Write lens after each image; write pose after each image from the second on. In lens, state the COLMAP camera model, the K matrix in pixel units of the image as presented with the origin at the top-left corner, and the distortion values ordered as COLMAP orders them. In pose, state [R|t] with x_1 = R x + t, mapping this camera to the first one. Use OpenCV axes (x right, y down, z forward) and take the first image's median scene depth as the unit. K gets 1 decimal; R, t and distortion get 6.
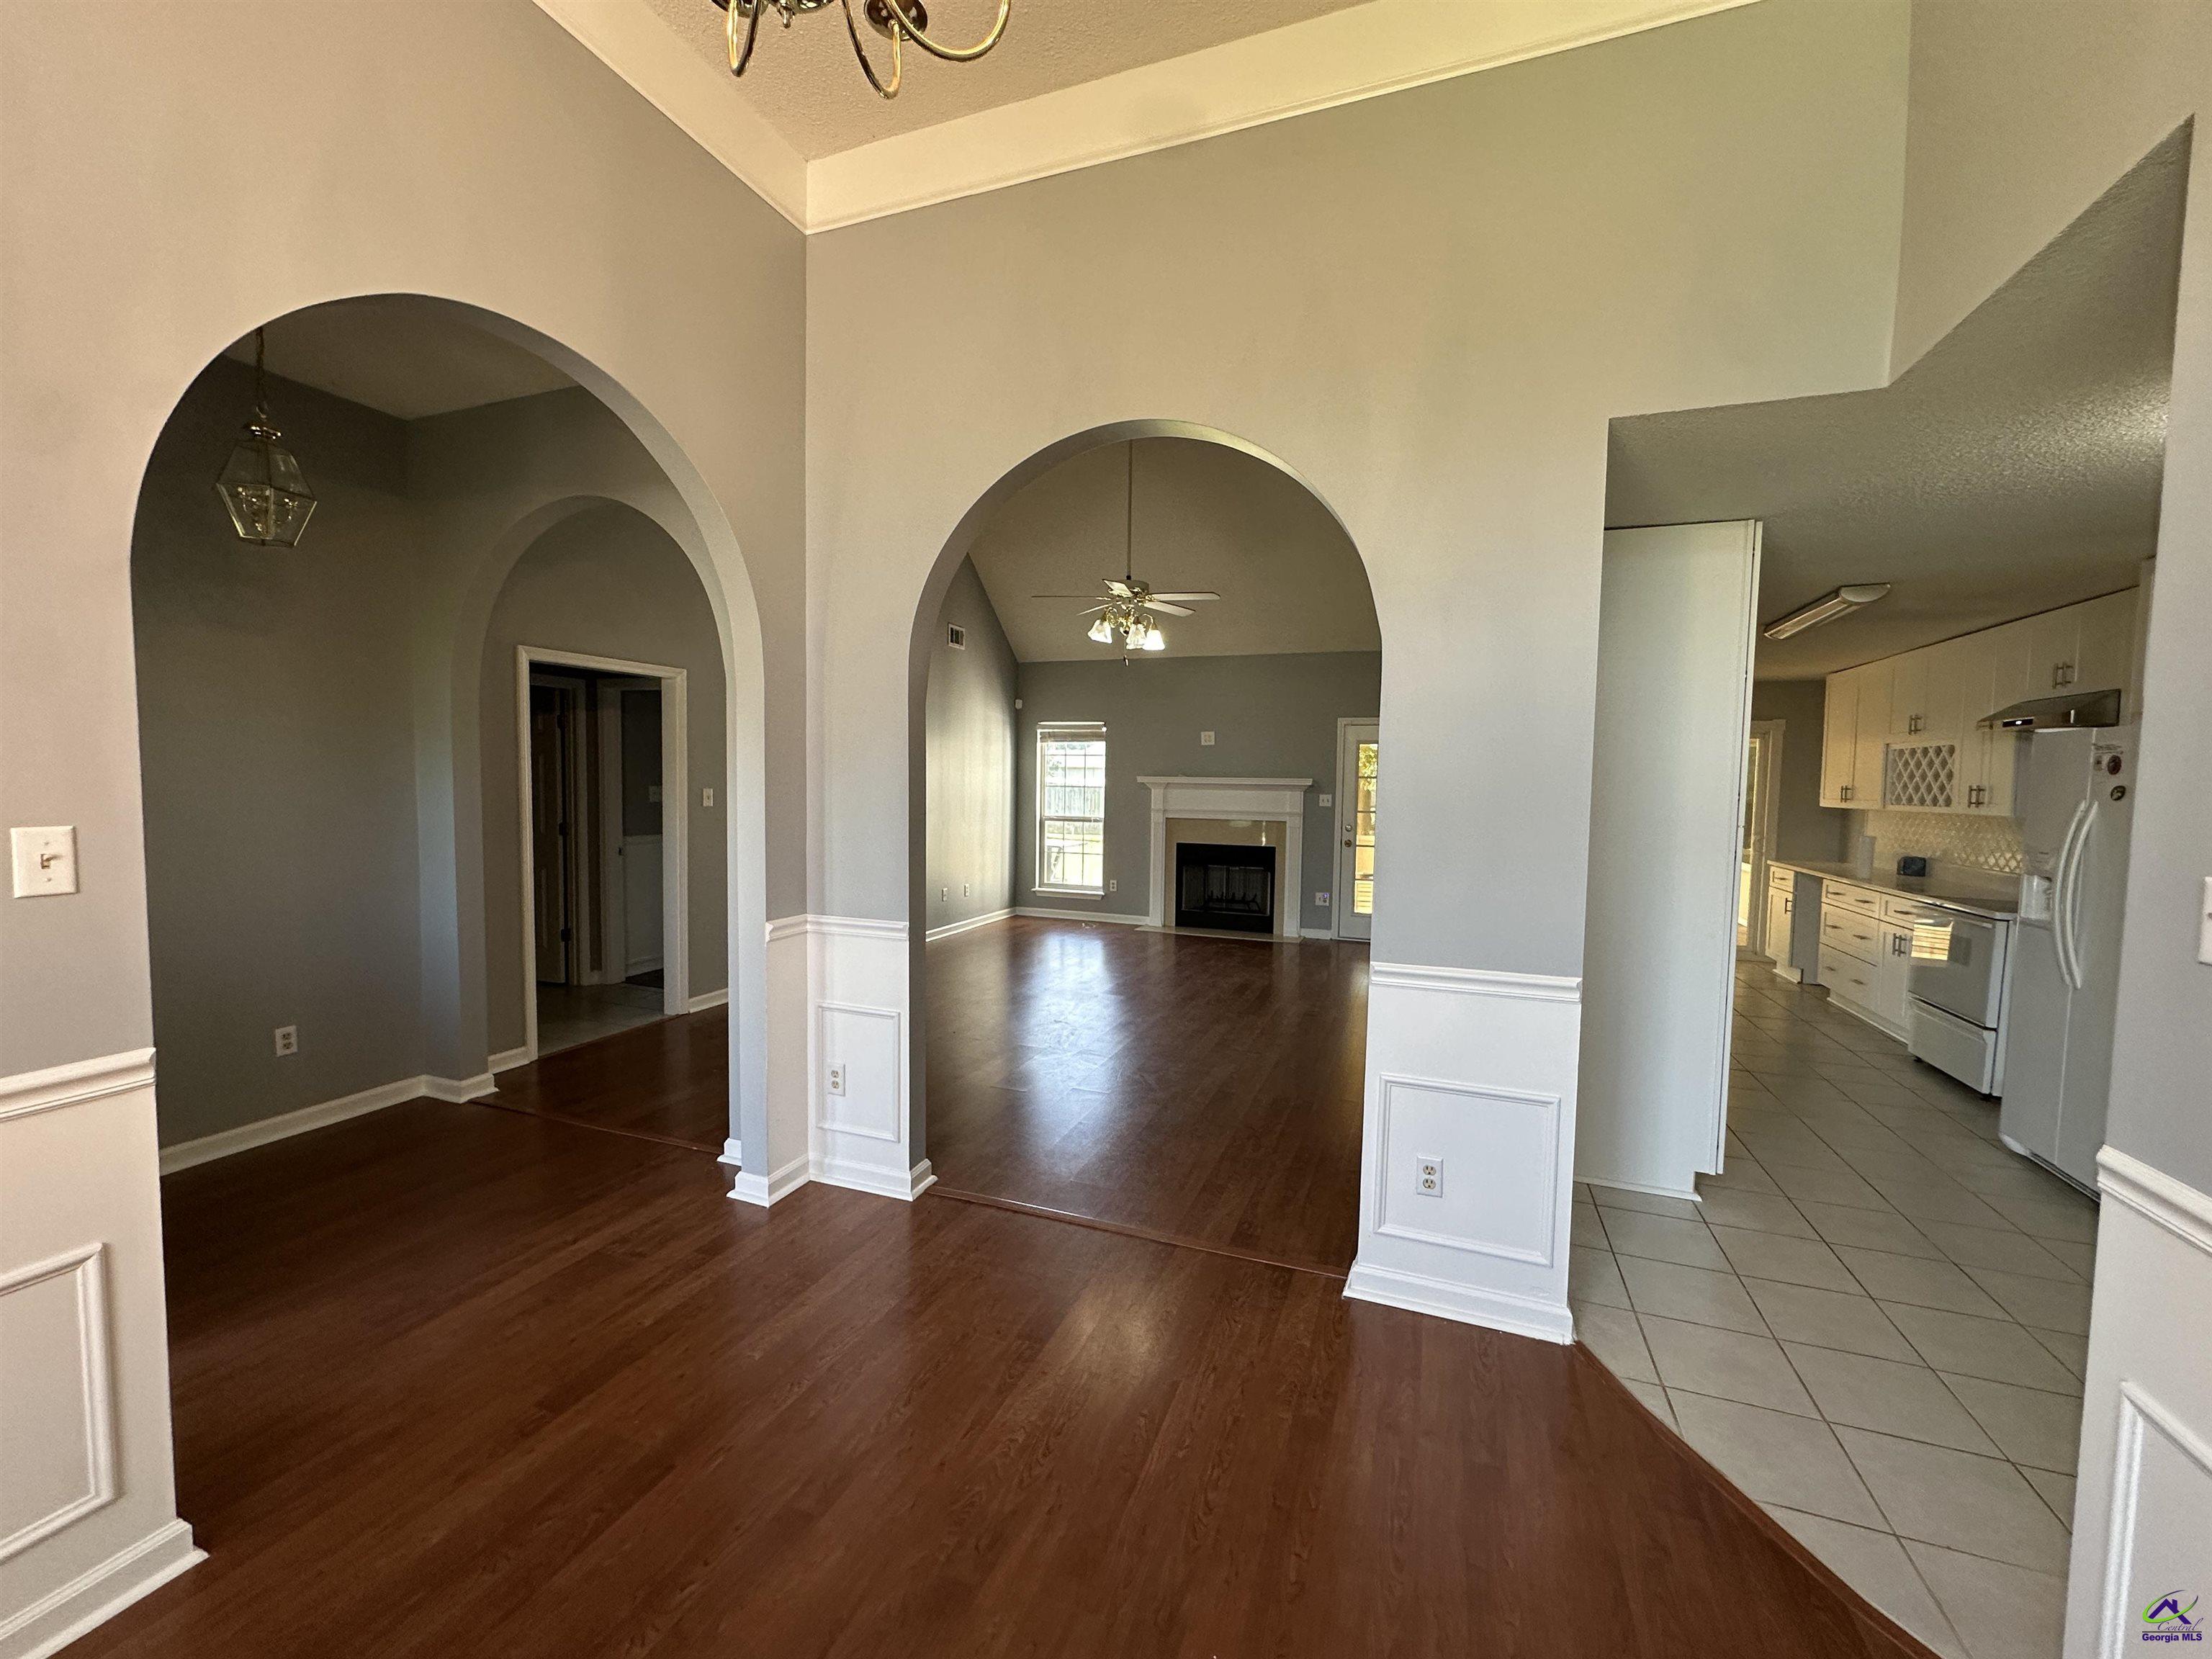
lens RADIAL K [[892.1, 0, 1106.0], [0, 892.1, 829.5], [0, 0, 1]] dist [0.000760, 0.000093]
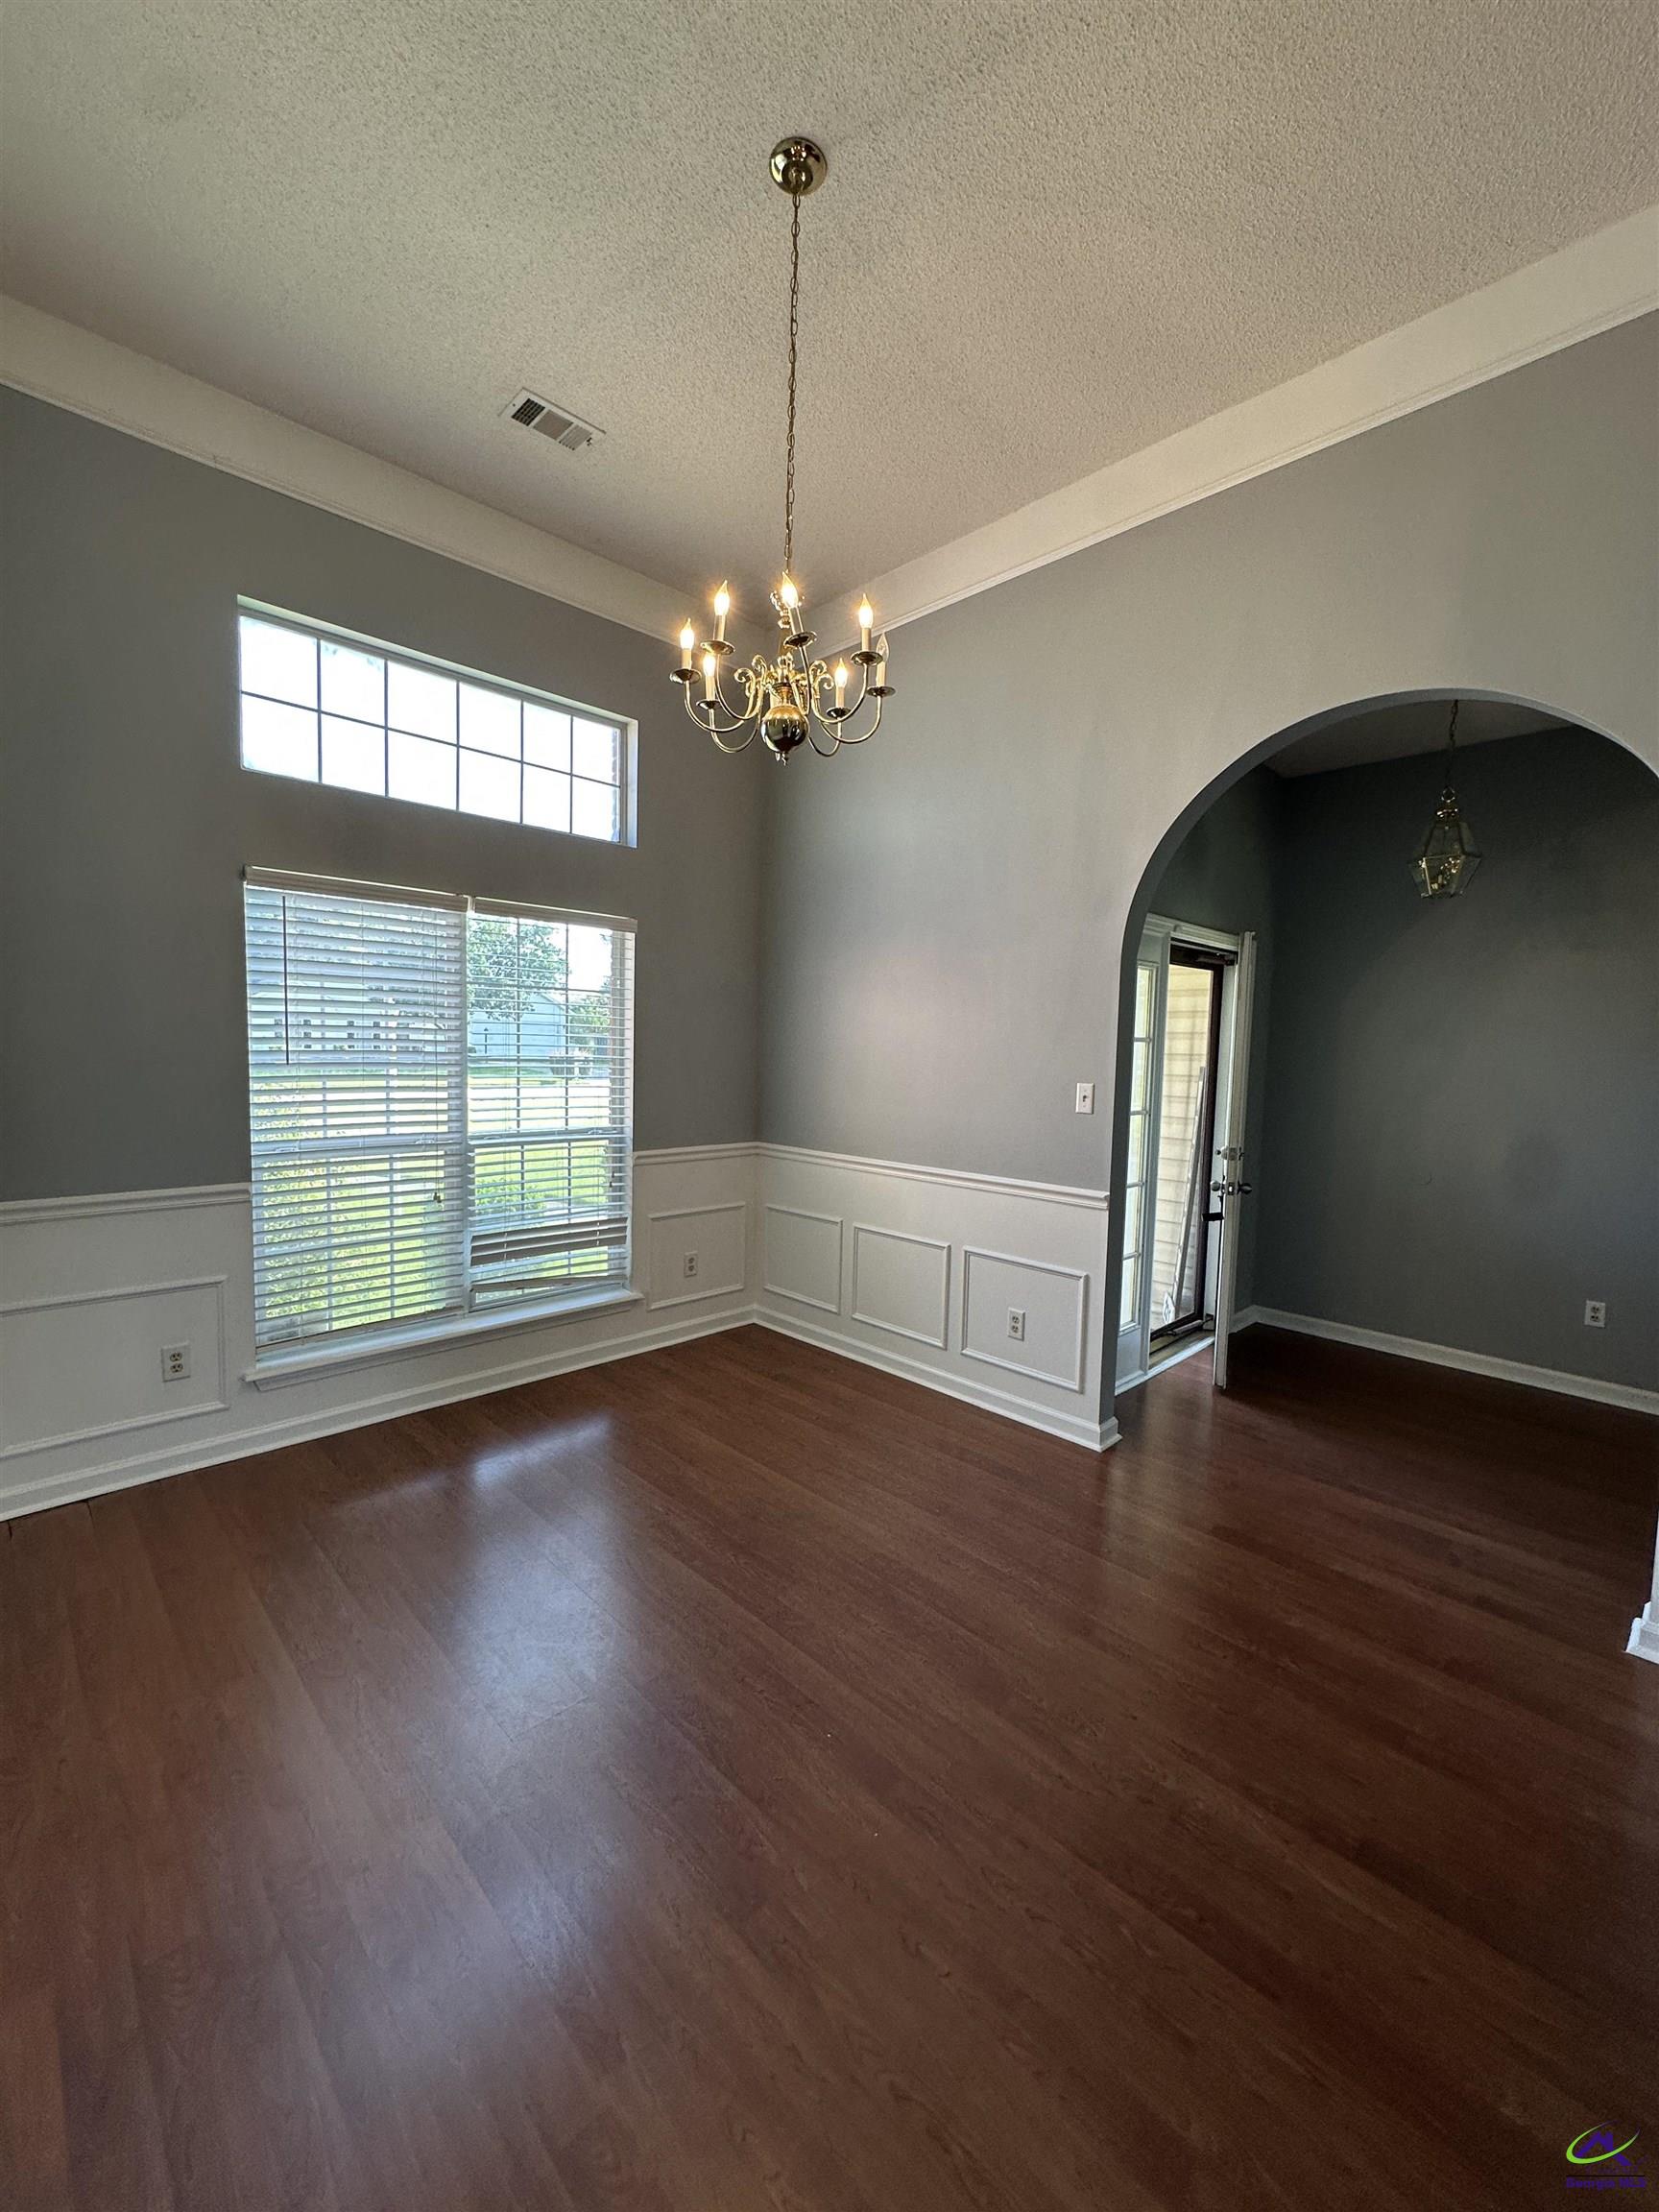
lens RADIAL K [[892.1, 0, 828.8], [0, 892.1, 1112.8], [0, 0, 1]] dist [0.000760, 0.000093]
pose [[-0.418795, 0.042542, -0.907084, 0.194649], [-0.083704, 0.992841, 0.085210, -0.011121], [0.904215, 0.111612, -0.412236, 0.226324]]
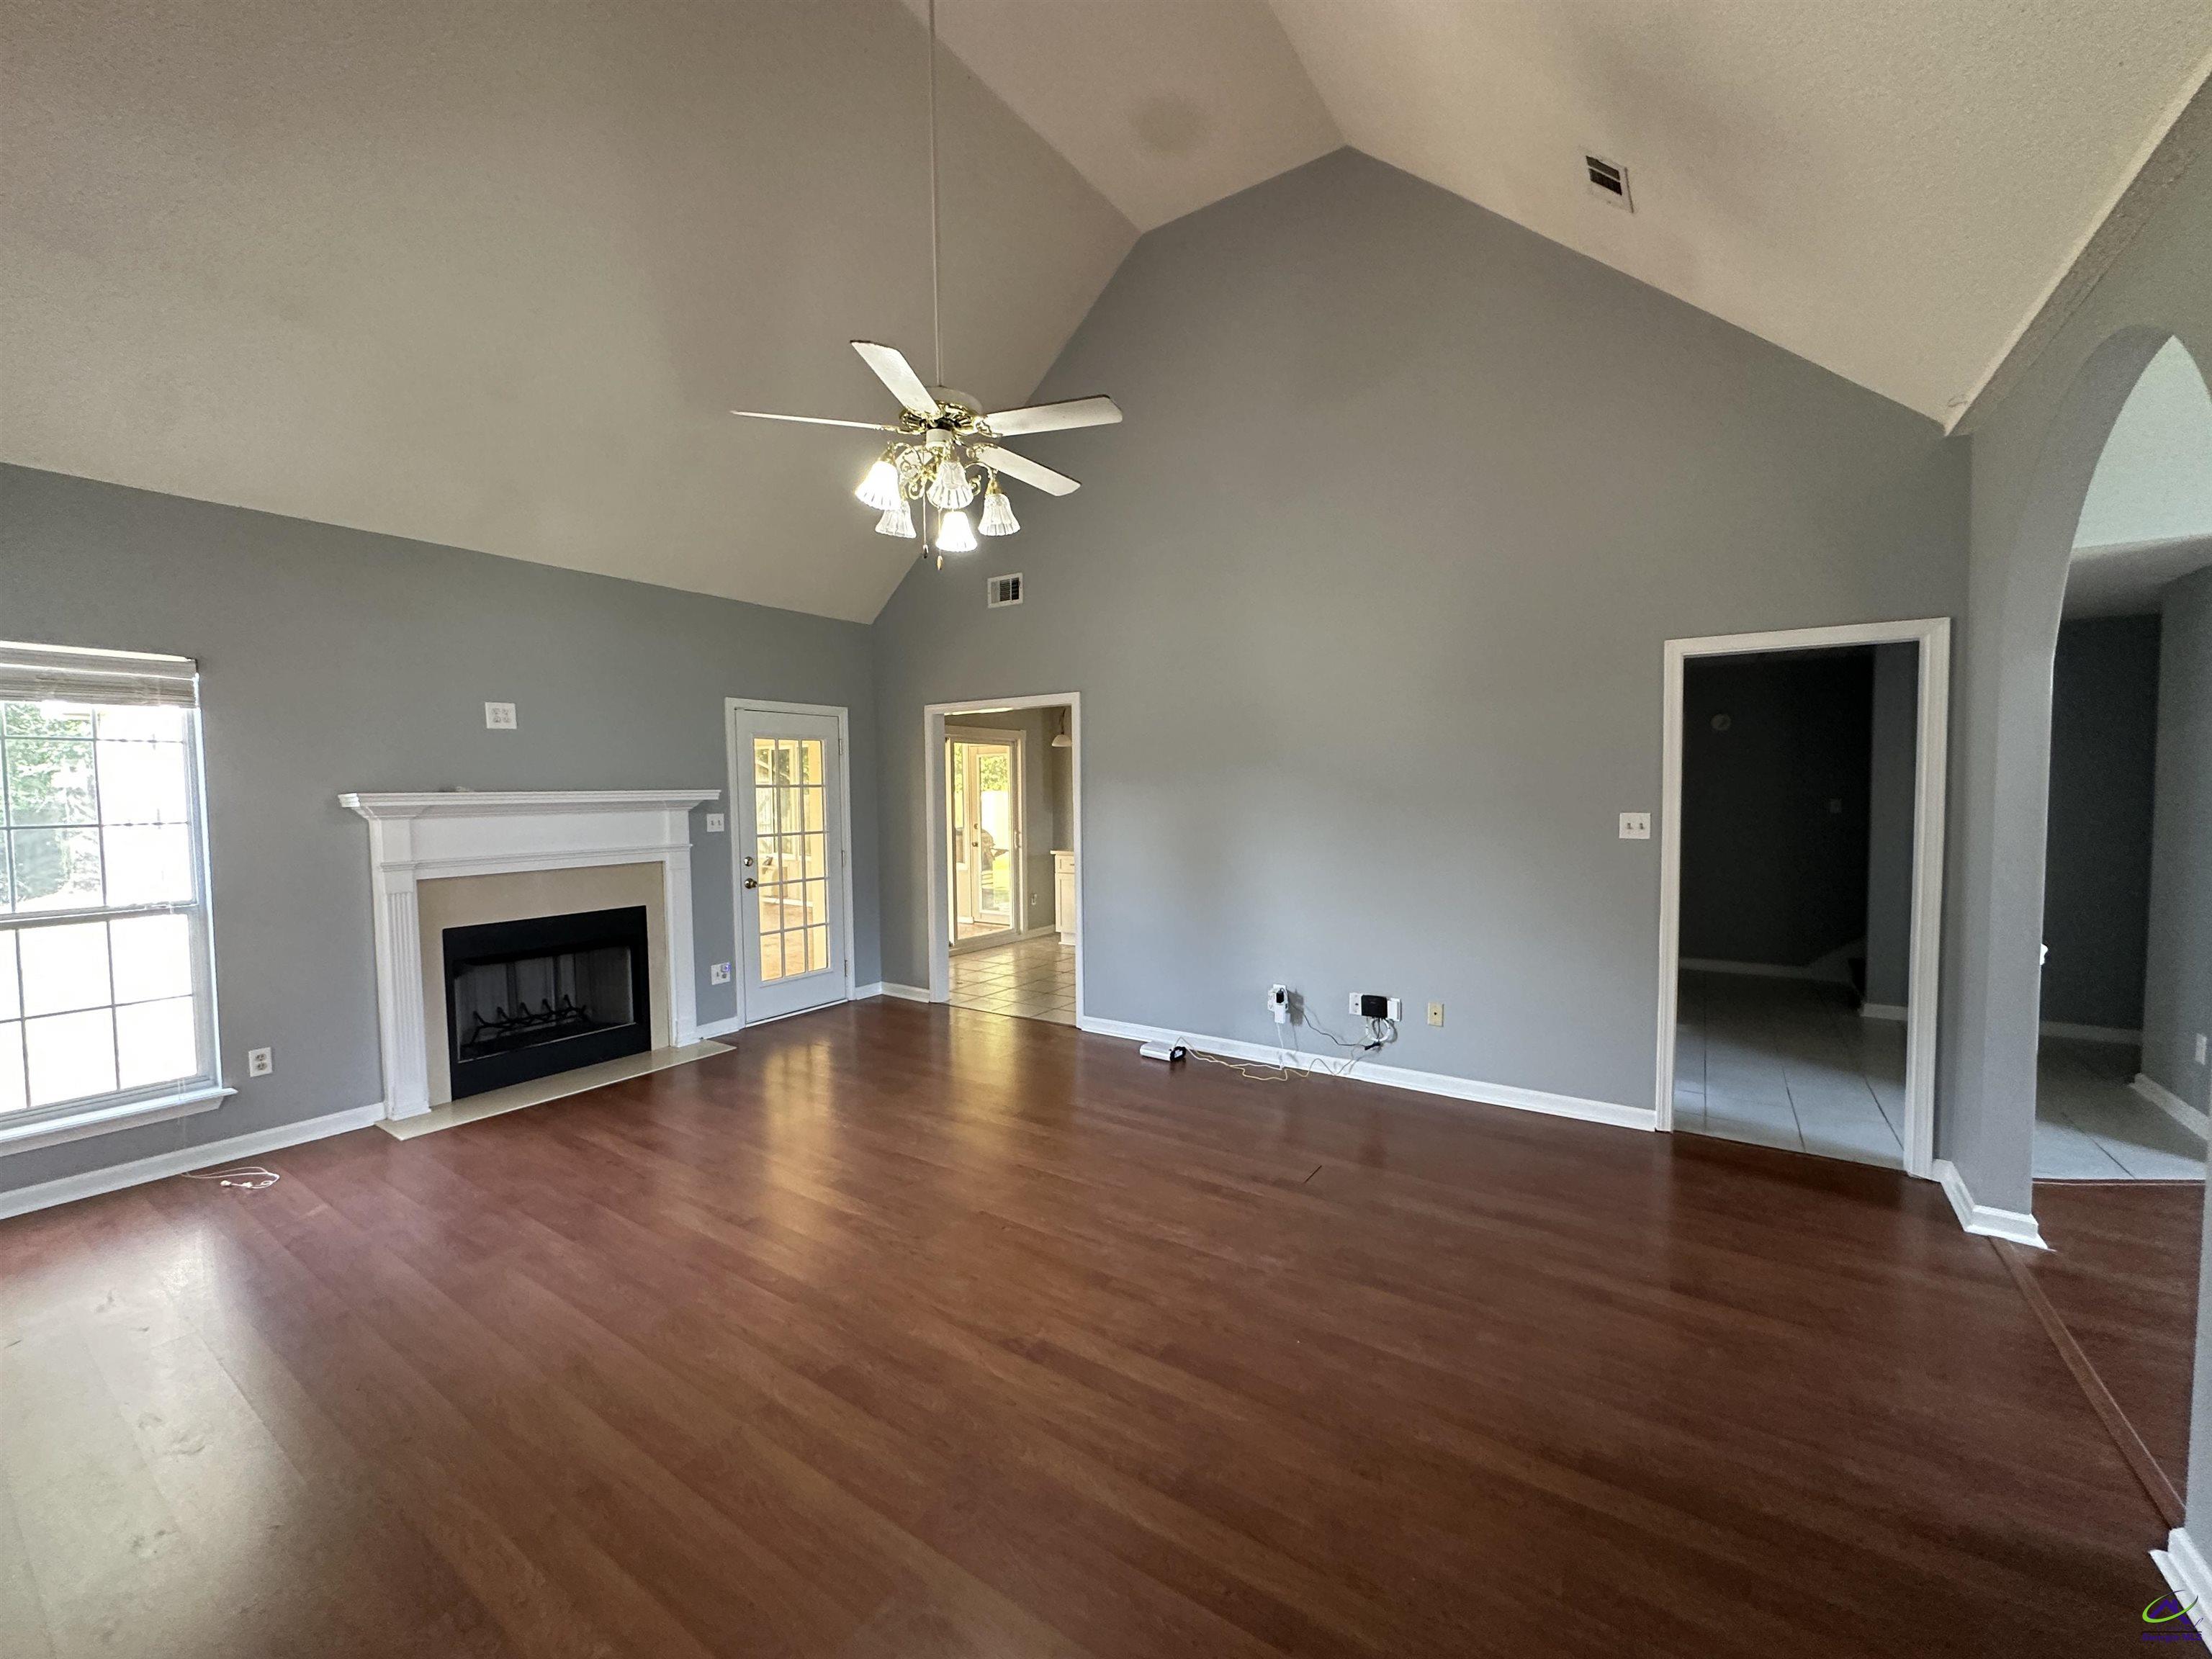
lens RADIAL K [[892.1, 0, 1106.0], [0, 892.1, 829.5], [0, 0, 1]] dist [0.000760, 0.000093]
pose [[0.238770, -0.064887, 0.968906, -0.316584], [0.063675, 0.996664, 0.051054, -0.042698], [-0.968986, 0.049504, 0.242105, 0.562160]]
